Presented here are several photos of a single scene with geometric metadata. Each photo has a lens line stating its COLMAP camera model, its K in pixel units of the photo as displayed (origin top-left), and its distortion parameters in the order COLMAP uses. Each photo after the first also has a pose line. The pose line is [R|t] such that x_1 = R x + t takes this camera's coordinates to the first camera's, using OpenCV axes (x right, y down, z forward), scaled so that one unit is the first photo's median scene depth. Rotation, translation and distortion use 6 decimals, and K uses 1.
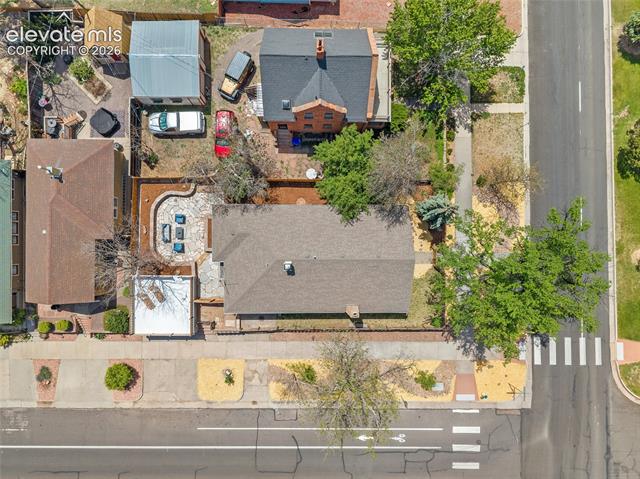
lens RADIAL K [[433.6, 0, 320.0], [0, 433.6, 239.5], [0, 0, 1]] dist [0.001096, -0.000049]
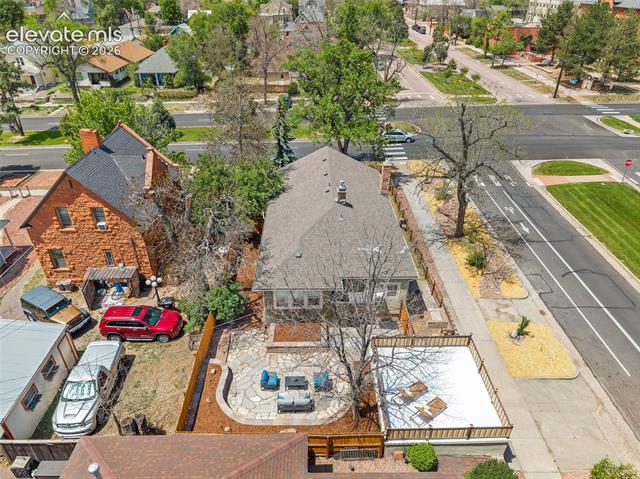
lens RADIAL K [[433.6, 0, 320.0], [0, 433.6, 239.5], [0, 0, 1]] dist [0.001096, -0.000049]
pose [[-0.026452, -0.539612, 0.841498, -0.666134], [0.999643, -0.011090, 0.024312, 0.004606], [-0.003787, 0.841841, 0.539713, 0.530003]]
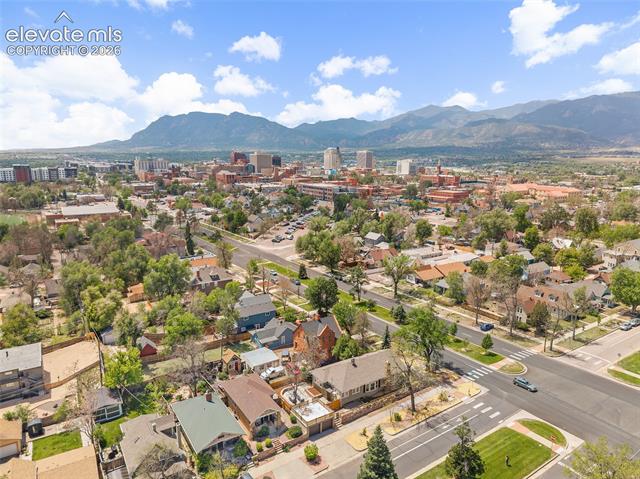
lens RADIAL K [[433.6, 0, 320.0], [0, 433.6, 239.5], [0, 0, 1]] dist [0.001096, -0.000049]
pose [[0.832688, -0.115053, 0.541657, -1.162071], [0.553710, 0.162459, -0.816708, 1.471406], [0.005967, 0.979985, 0.198984, -0.076100]]
